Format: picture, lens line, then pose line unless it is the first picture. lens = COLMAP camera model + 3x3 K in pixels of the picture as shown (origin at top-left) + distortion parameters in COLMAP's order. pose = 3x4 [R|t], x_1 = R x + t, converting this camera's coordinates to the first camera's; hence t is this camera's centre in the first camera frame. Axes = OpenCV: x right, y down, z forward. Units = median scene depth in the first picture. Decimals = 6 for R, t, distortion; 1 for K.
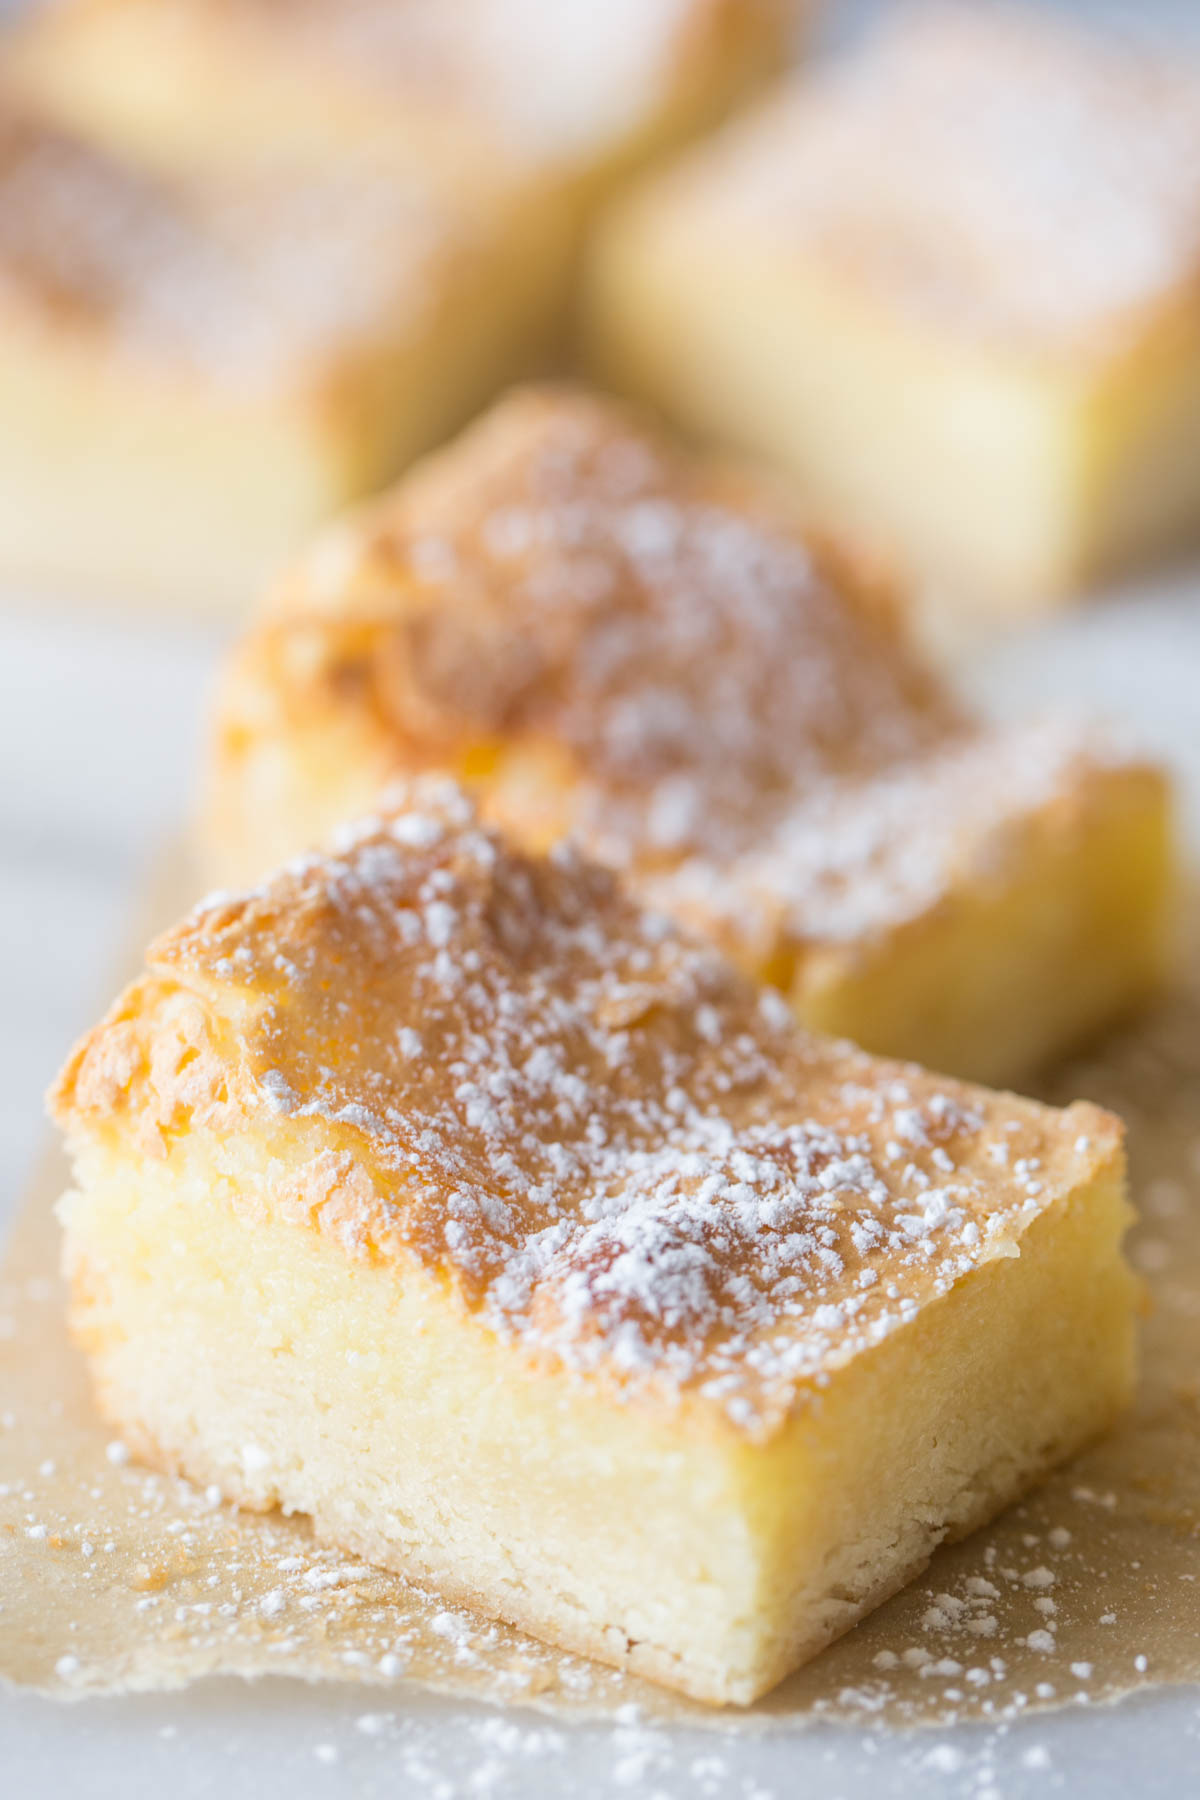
lens RADIAL K [[6819.7, 0, 595.7], [0, 6819.7, 897.3], [0, 0, 1]] dist [0.032122, 0.000000]
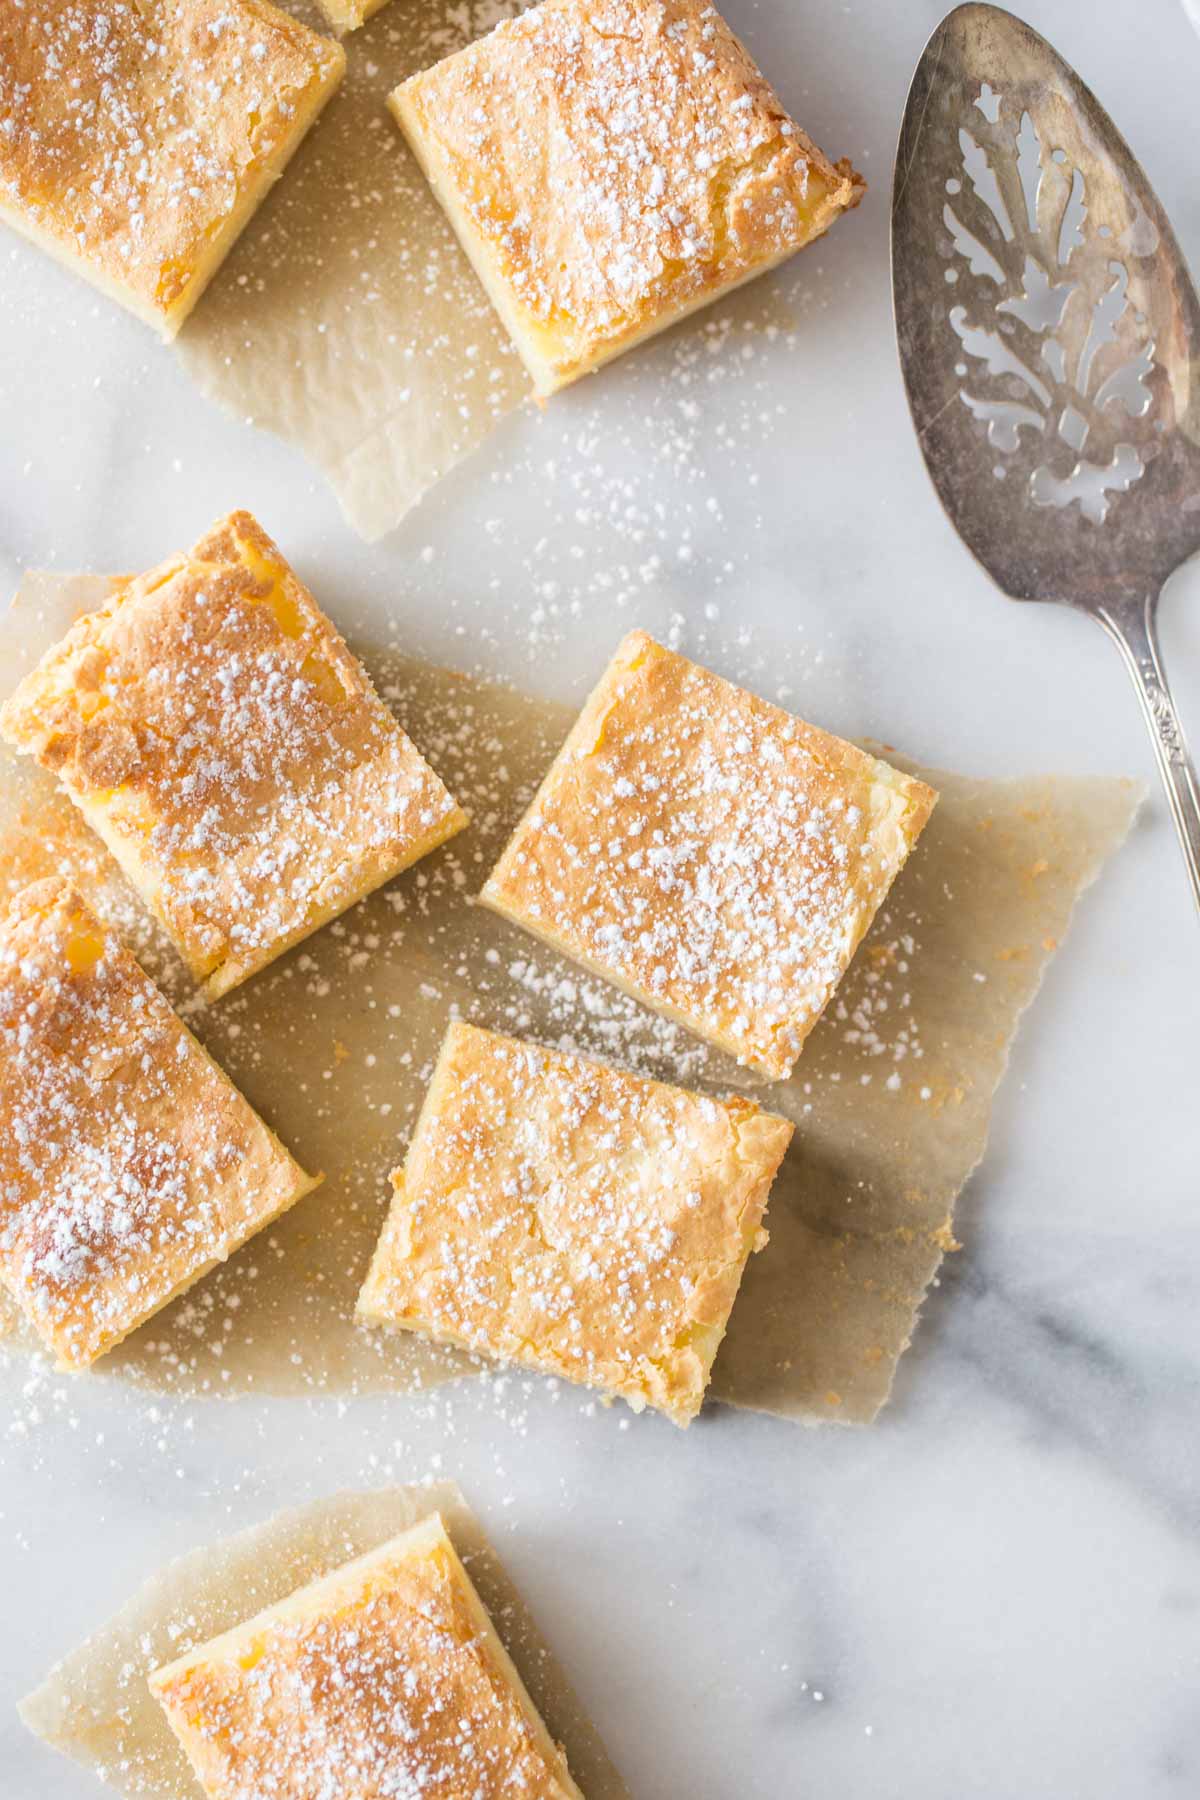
lens RADIAL K [[6819.7, 0, 603.1], [0, 6819.7, 895.4], [0, 0, 1]] dist [0.032122, 0.000000]
pose [[0.961859, 0.272618, -0.022516, 0.200166], [-0.112741, 0.470077, 0.875395, -2.024194], [0.249232, -0.839468, 0.482884, 0.002882]]
